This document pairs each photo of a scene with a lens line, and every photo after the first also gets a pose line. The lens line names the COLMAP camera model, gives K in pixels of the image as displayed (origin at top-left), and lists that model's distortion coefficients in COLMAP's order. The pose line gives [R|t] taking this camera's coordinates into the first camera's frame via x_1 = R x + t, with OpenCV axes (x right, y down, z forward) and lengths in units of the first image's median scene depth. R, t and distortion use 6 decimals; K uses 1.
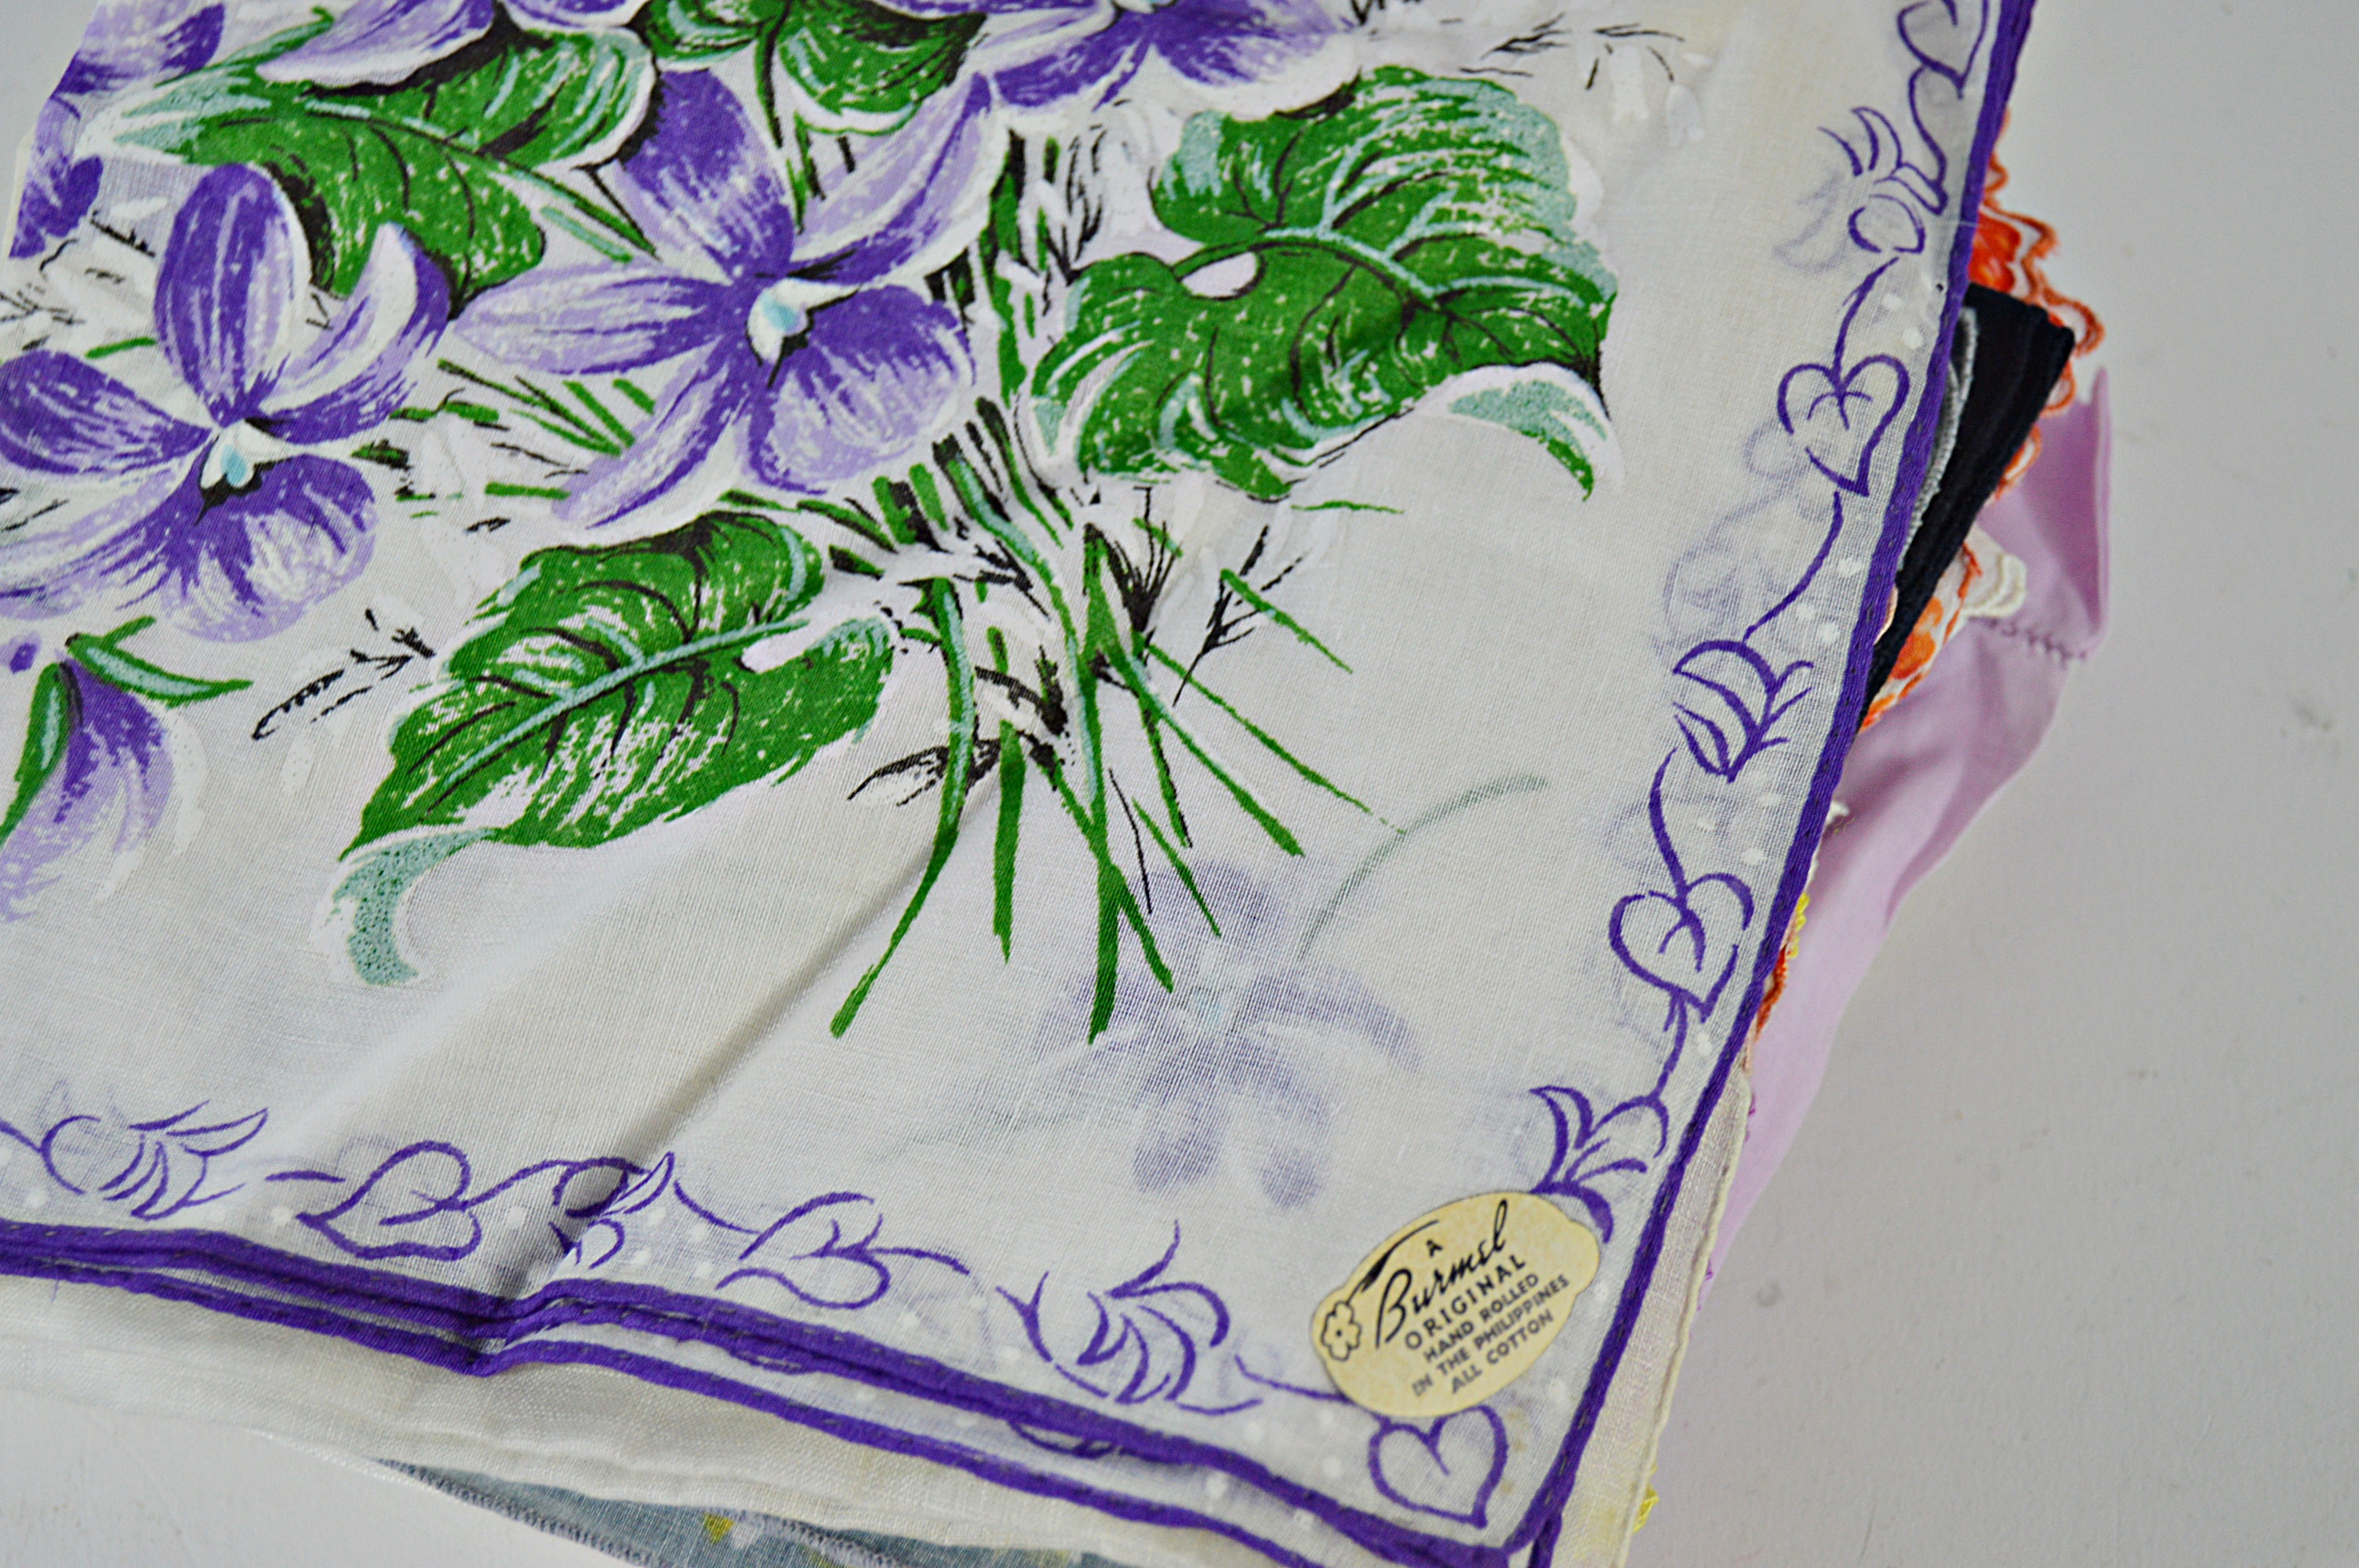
lens RADIAL K [[4864.9, 0, 1179.5], [0, 4864.9, 784.0], [0, 0, 1]] dist [0.019381, 0.312032]
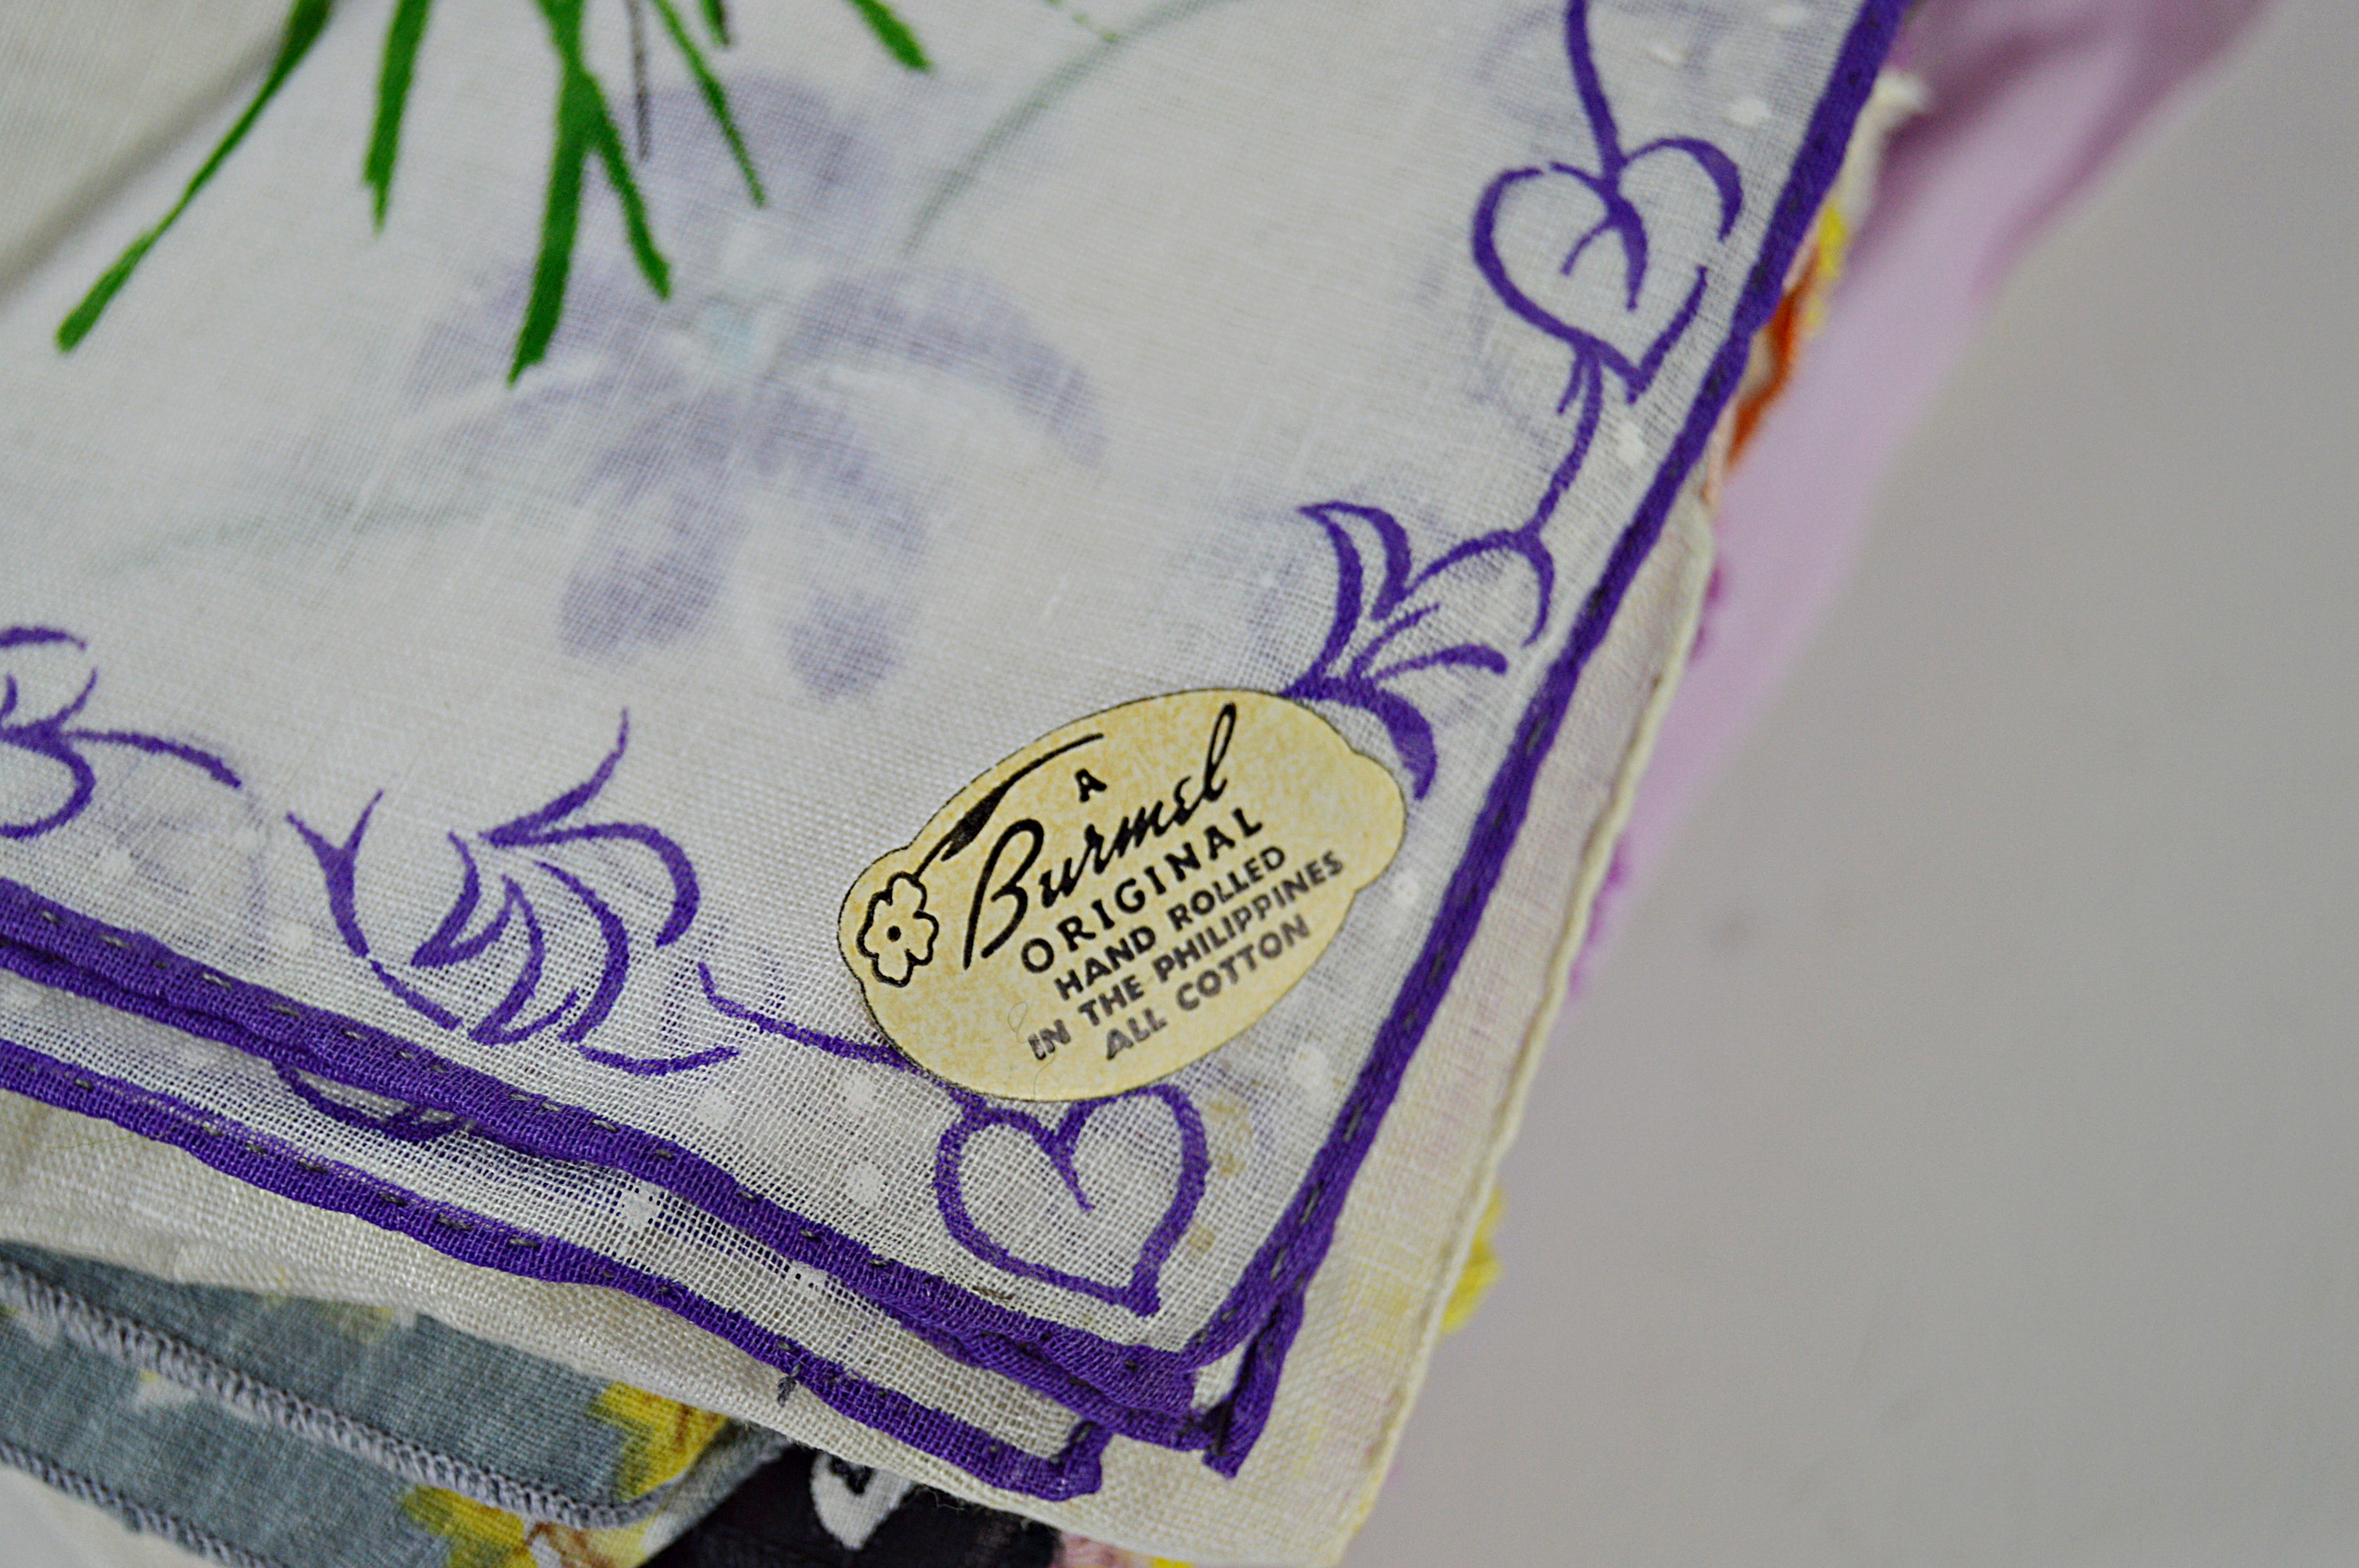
lens RADIAL K [[5241.3, 0, 1179.5], [0, 5241.3, 784.0], [0, 0, 1]] dist [0.030217, -0.165509]
pose [[0.998159, 0.060650, -0.001050, 0.061652], [-0.060421, 0.995613, 0.071440, 0.053066], [0.005379, -0.071245, 0.997444, 0.424818]]
